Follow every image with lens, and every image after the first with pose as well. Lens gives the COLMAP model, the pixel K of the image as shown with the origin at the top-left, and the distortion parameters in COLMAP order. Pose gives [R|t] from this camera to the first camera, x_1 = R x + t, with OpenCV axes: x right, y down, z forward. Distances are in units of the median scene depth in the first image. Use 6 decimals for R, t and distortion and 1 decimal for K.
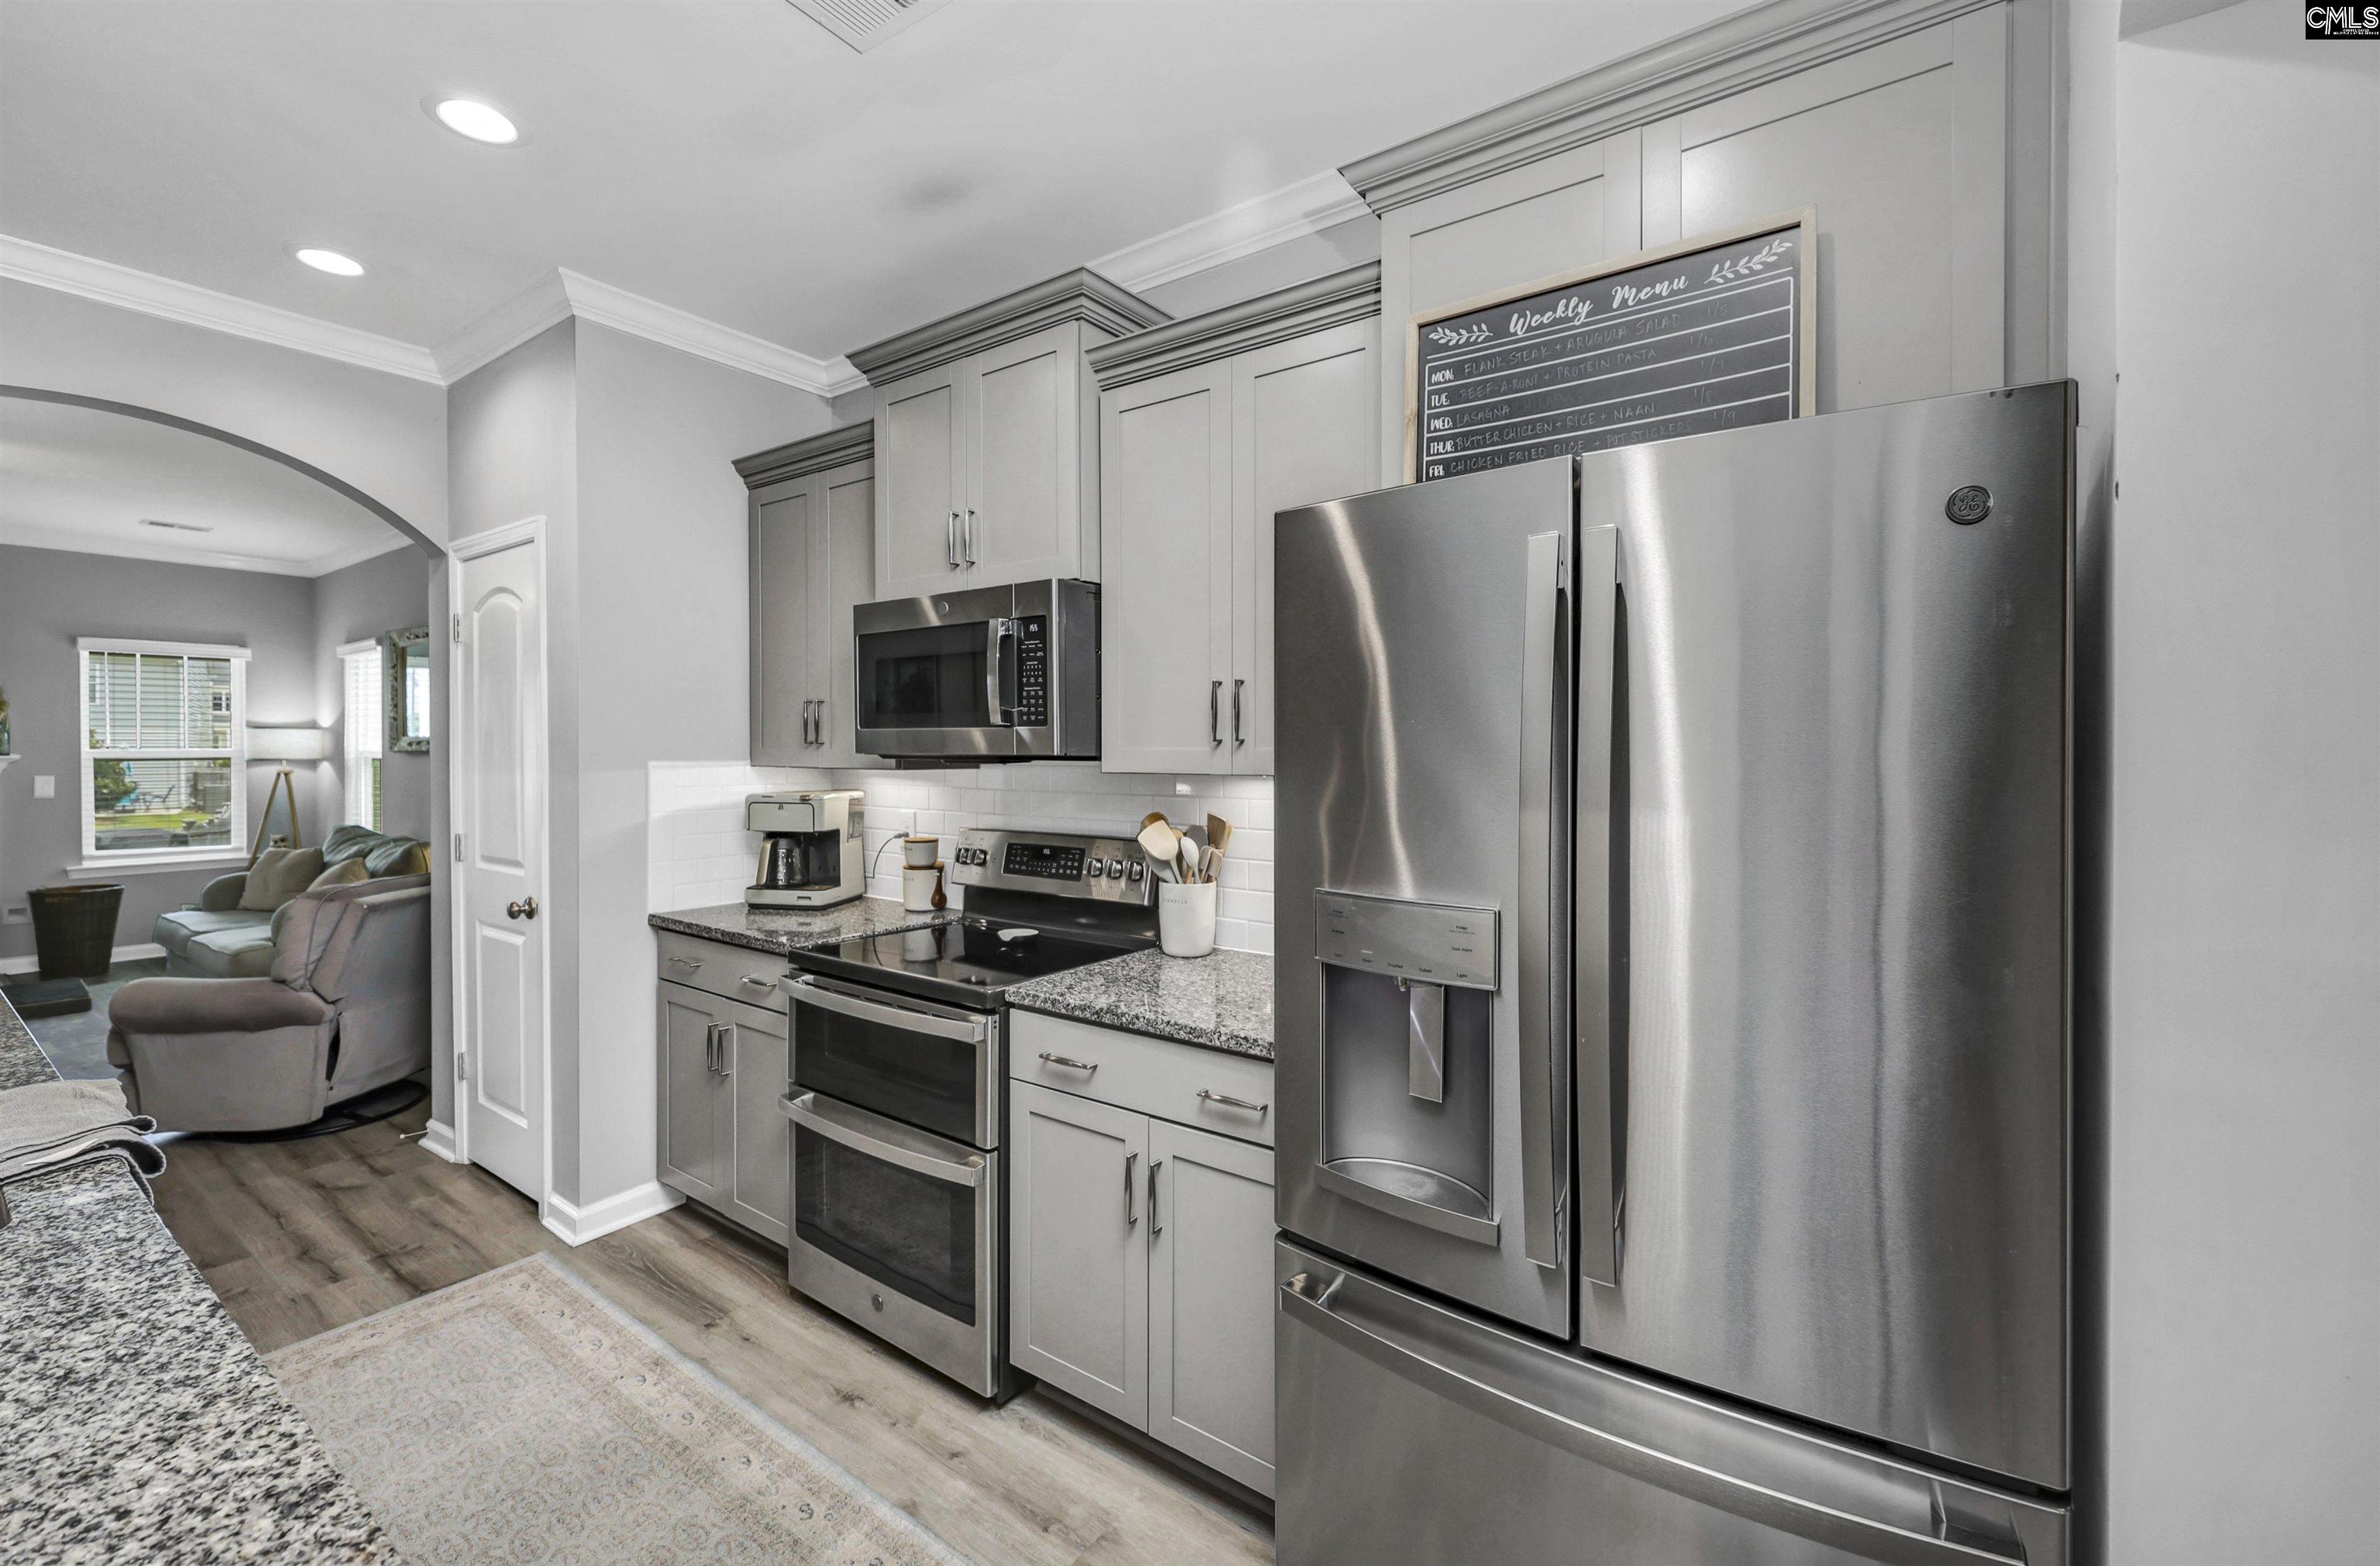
lens RADIAL K [[974.7, 0, 1270.2], [0, 974.7, 760.3], [0, 0, 1]] dist [-0.009478, -0.000297]
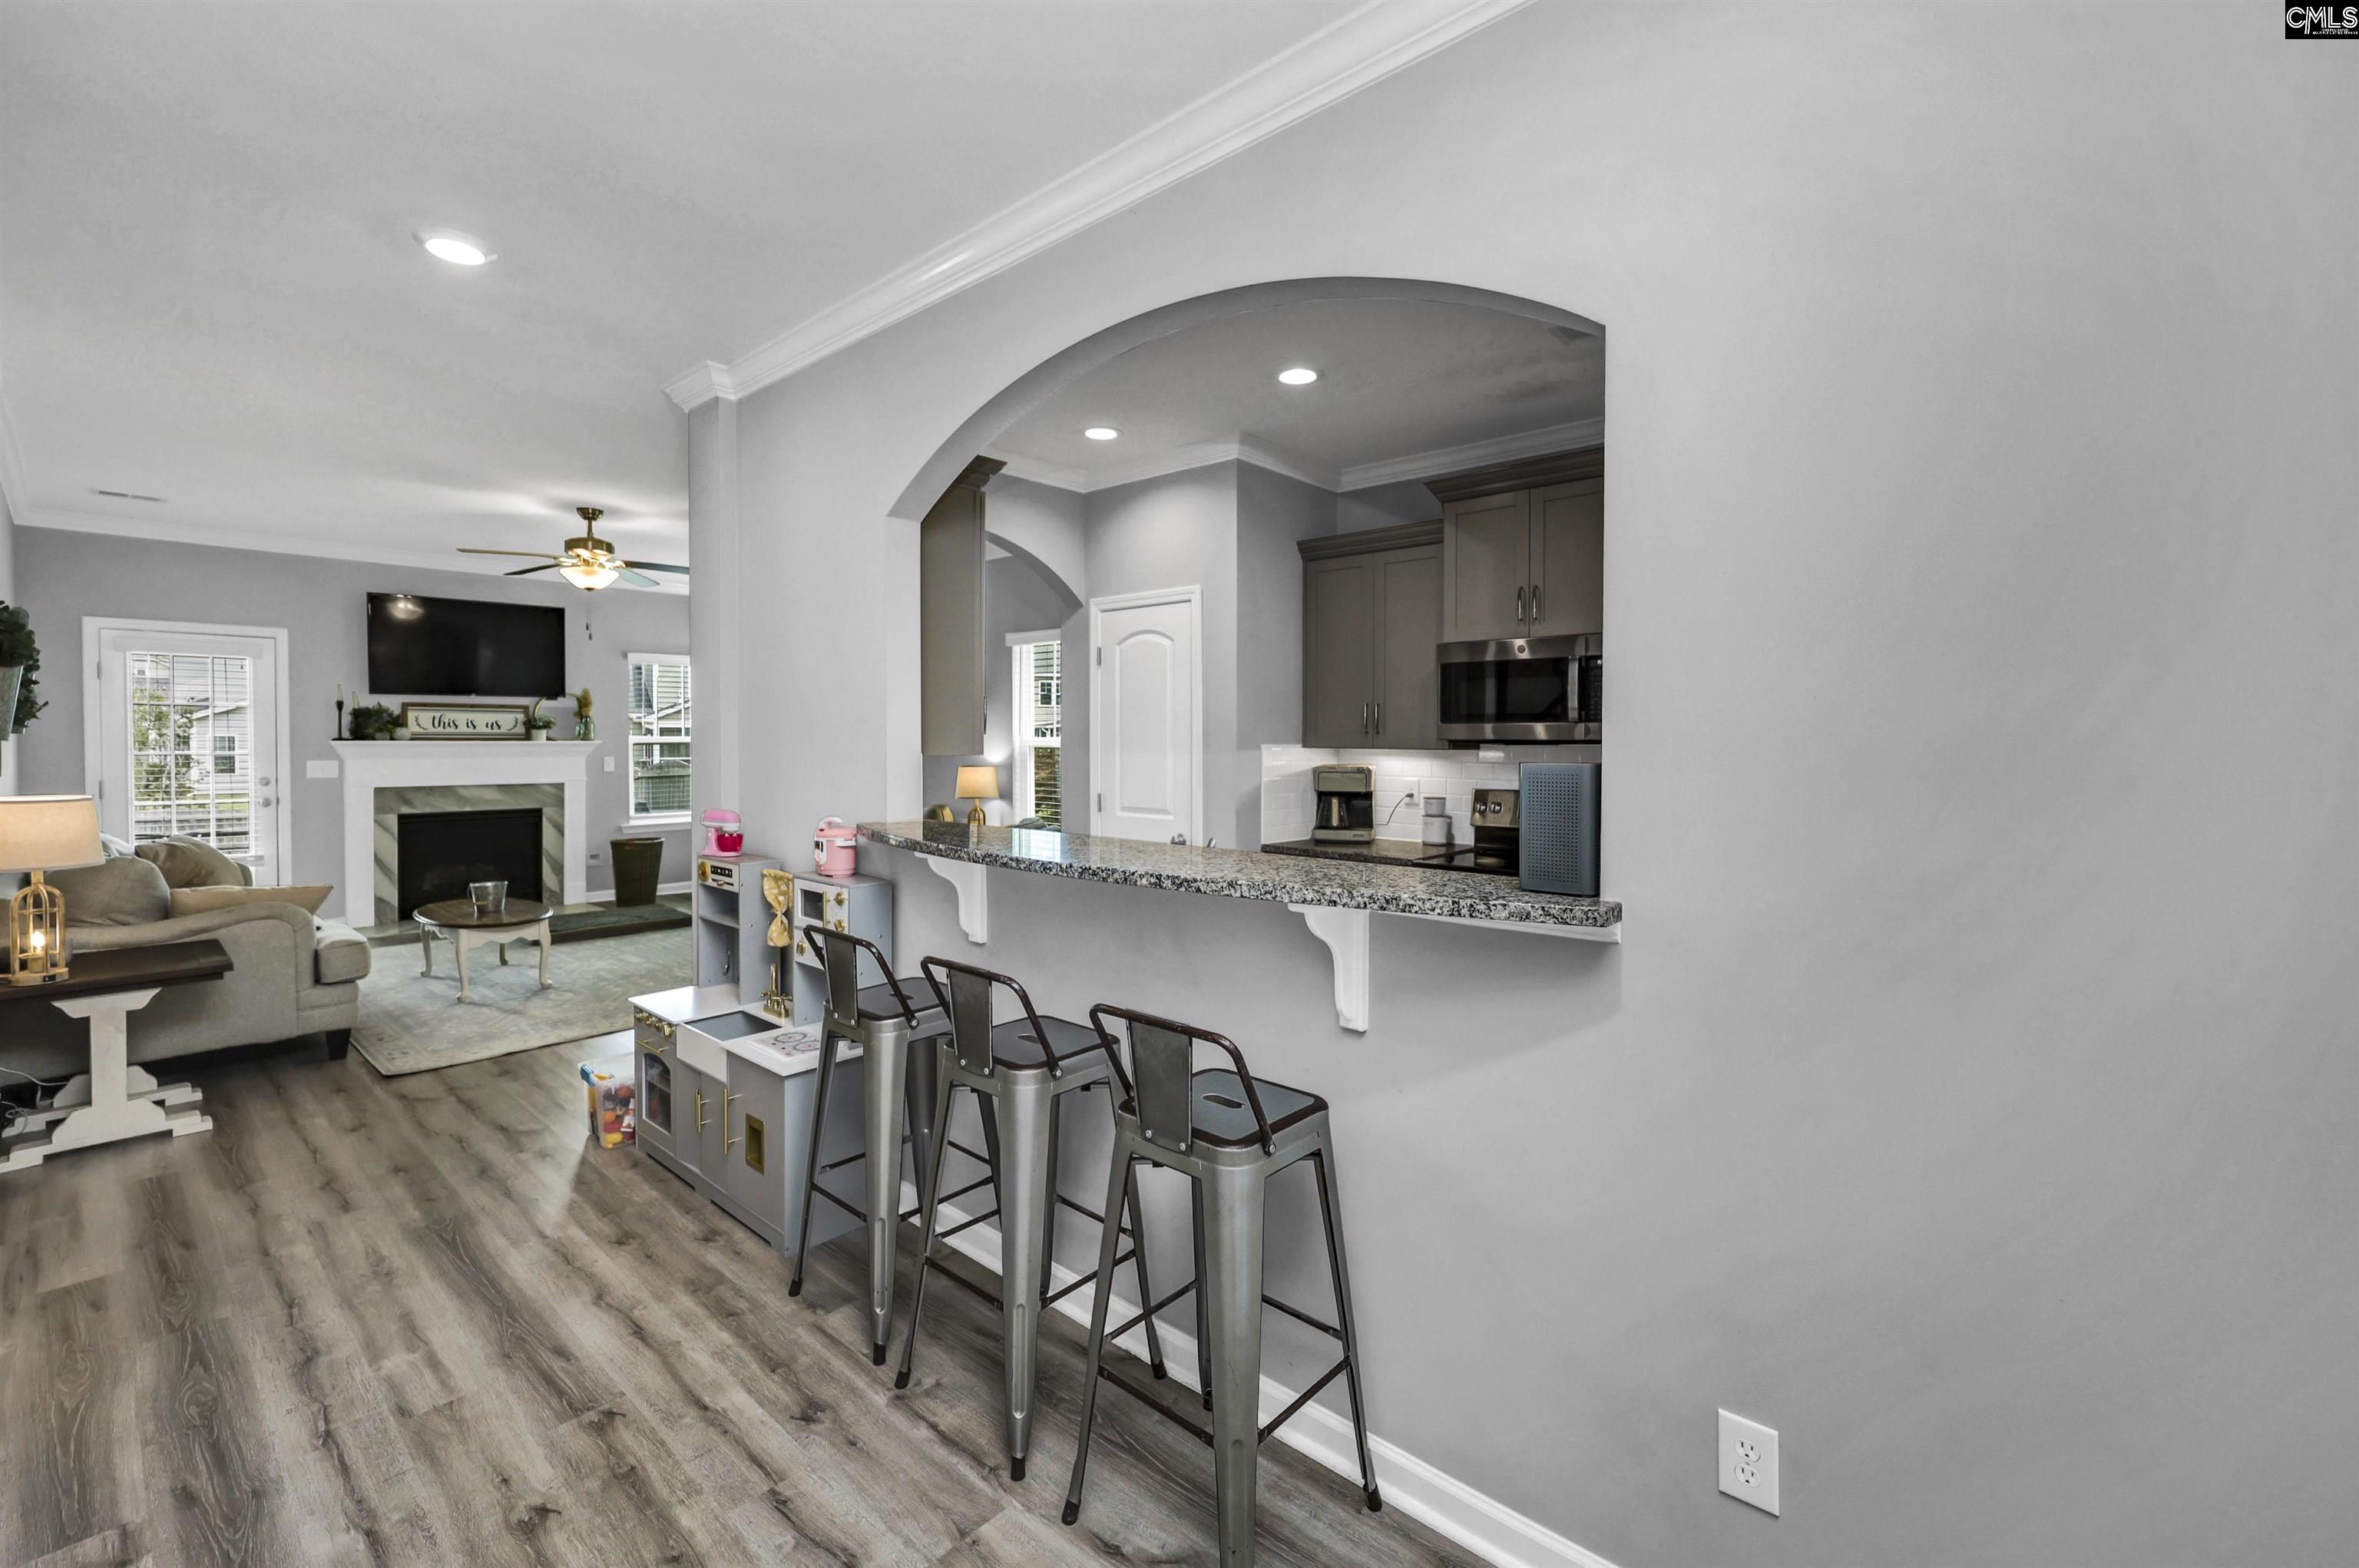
lens RADIAL K [[1013.1, 0, 1204.4], [0, 1013.1, 754.6], [0, 0, 1]] dist [0.009941, 0.000244]
pose [[0.990576, 0.001304, -0.136956, -0.579885], [-0.000201, 0.999967, 0.008063, 0.005115], [0.136962, -0.007959, 0.990544, -0.676572]]
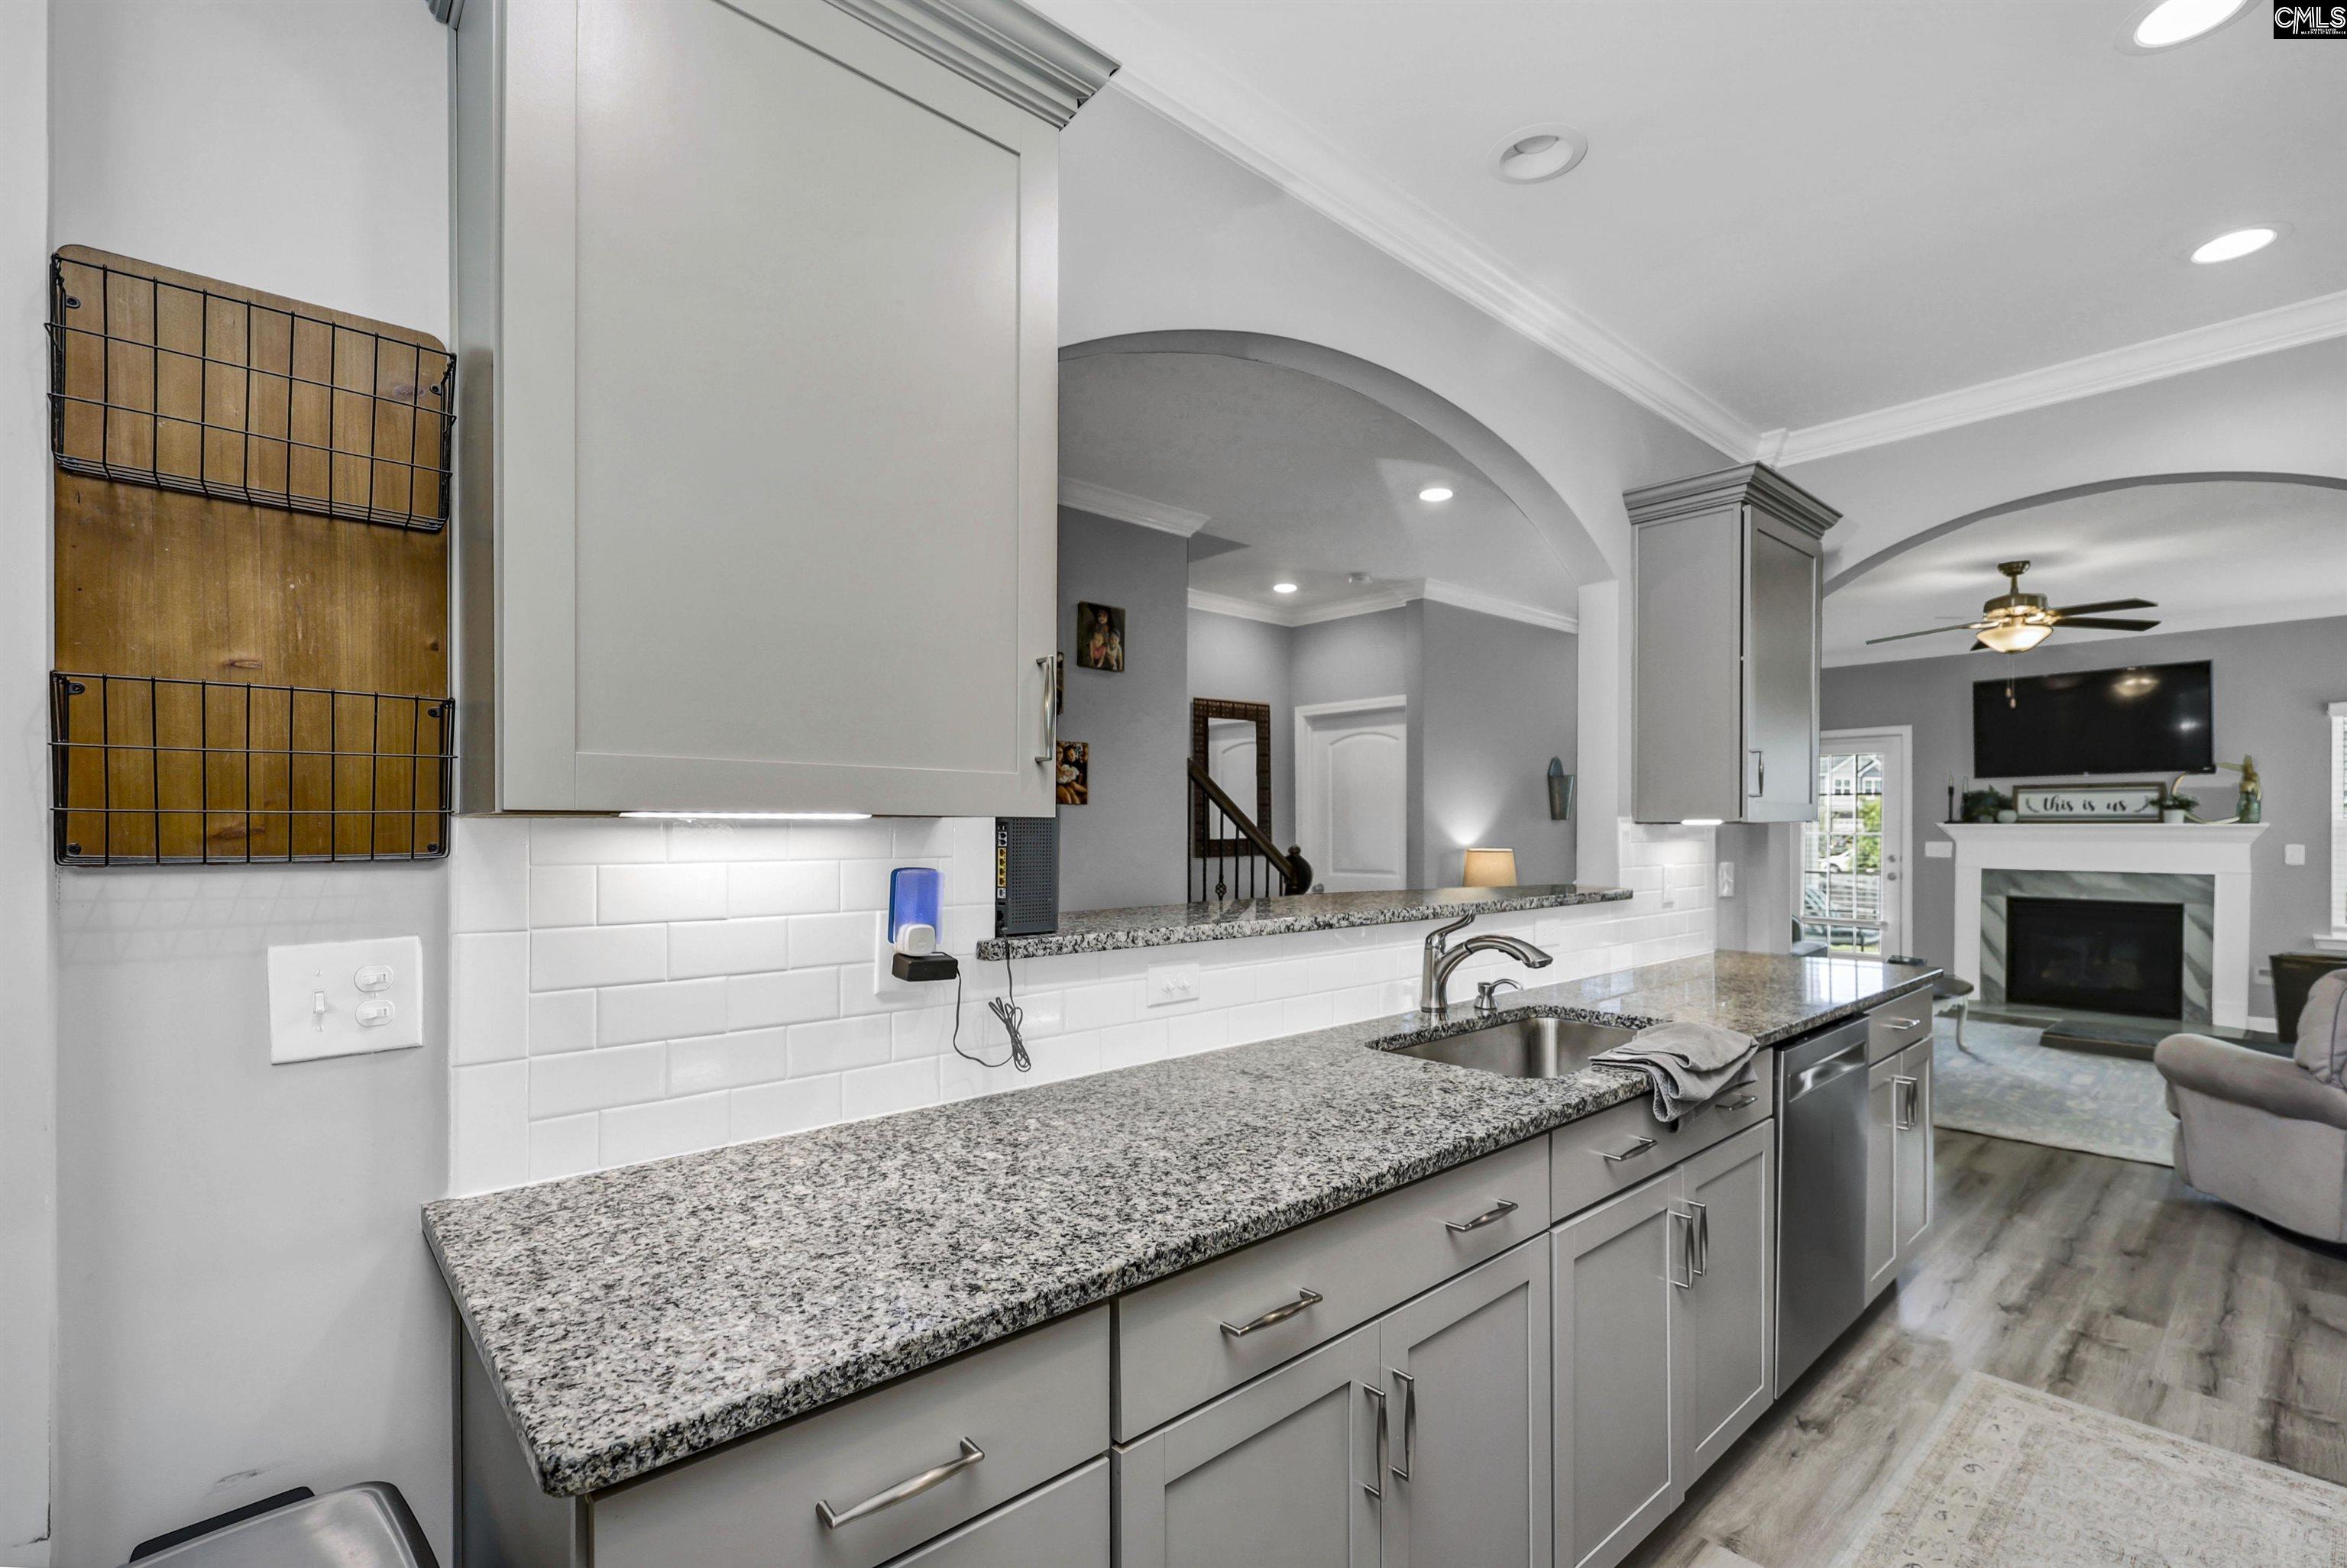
lens RADIAL K [[1012.6, 0, 1162.8], [0, 1012.6, 833.3], [0, 0, 1]] dist [0.001417, 0.000301]
pose [[-0.261002, 0.002974, -0.965334, 0.166396], [-0.010079, 0.999932, 0.005805, 0.024458], [0.965286, 0.011245, -0.260954, 0.276217]]
